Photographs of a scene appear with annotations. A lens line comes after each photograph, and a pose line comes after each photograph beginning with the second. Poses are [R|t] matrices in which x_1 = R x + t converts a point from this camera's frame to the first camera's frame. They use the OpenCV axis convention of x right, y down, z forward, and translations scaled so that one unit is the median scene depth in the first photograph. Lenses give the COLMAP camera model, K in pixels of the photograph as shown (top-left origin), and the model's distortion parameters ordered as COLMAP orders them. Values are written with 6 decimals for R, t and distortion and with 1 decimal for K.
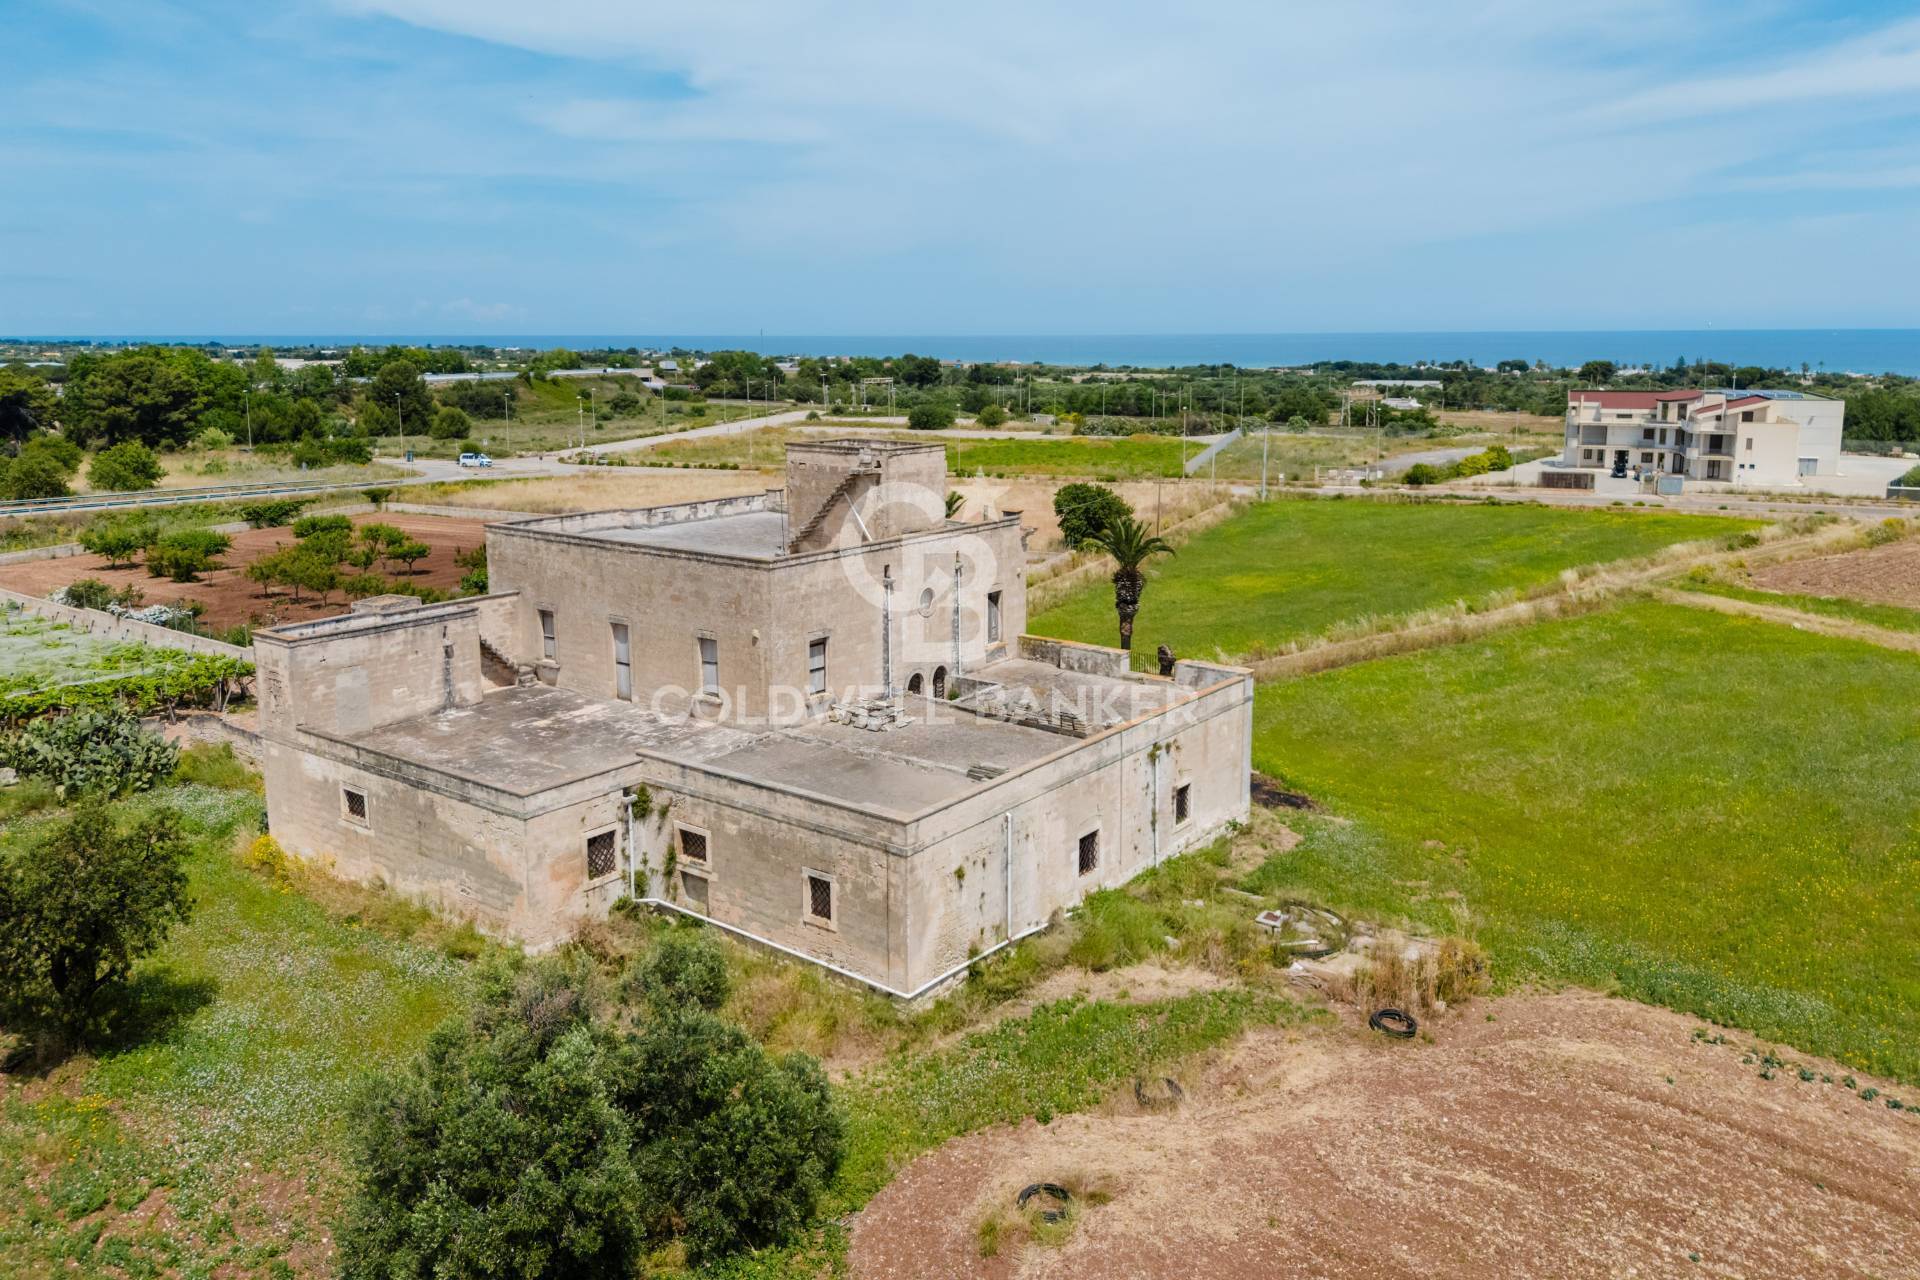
lens RADIAL K [[1404.3, 0, 974.8], [0, 1404.3, 553.6], [0, 0, 1]] dist [0.044527, -0.033110]
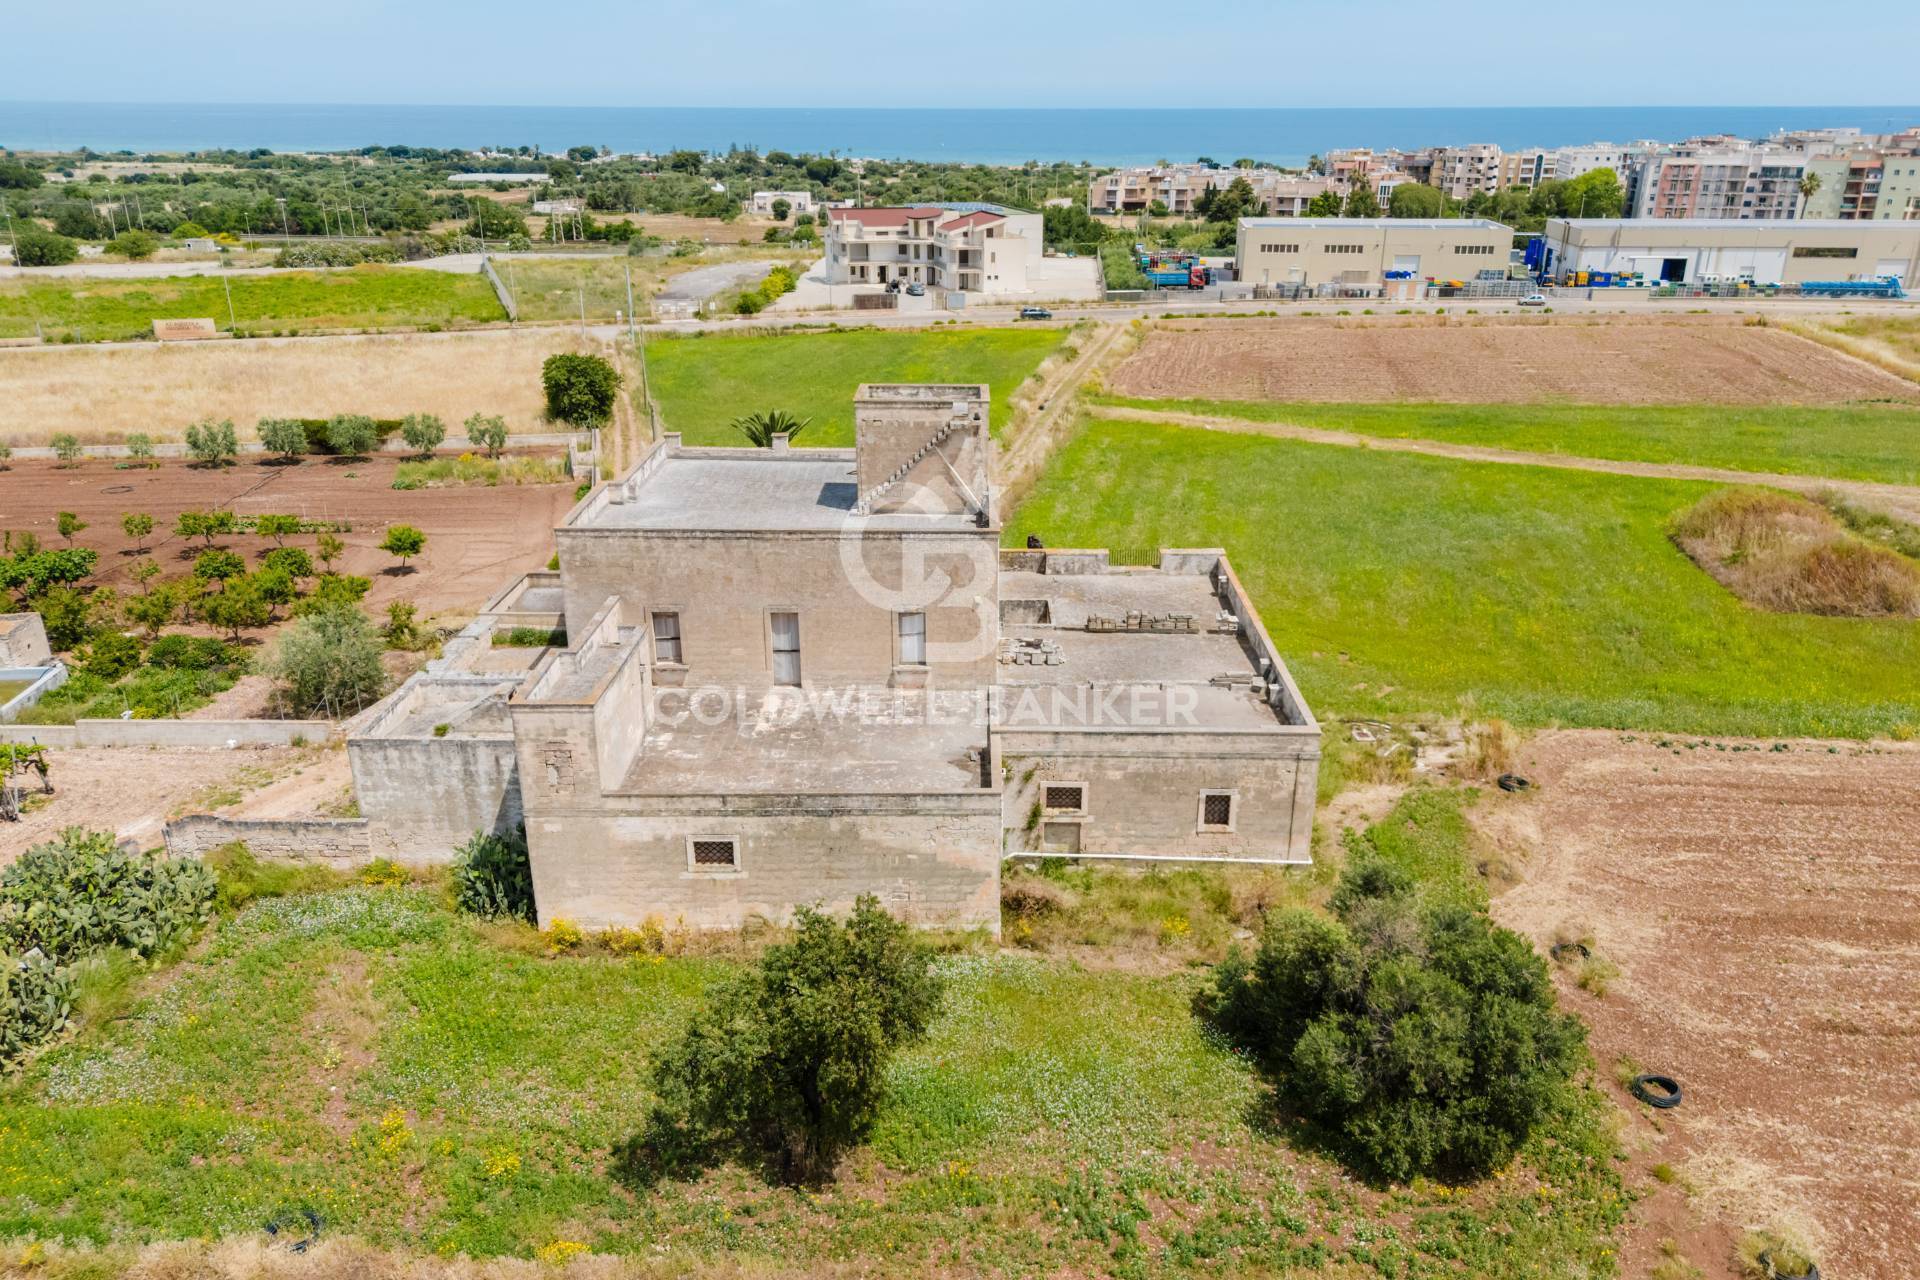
lens RADIAL K [[1404.3, 0, 926.9], [0, 1404.3, 687.8], [0, 0, 1]] dist [0.044527, -0.033110]
pose [[0.806148, -0.222153, 0.548428, -0.233910], [0.087199, 0.961329, 0.261232, -0.047588], [-0.585253, -0.162769, 0.794346, 0.050180]]
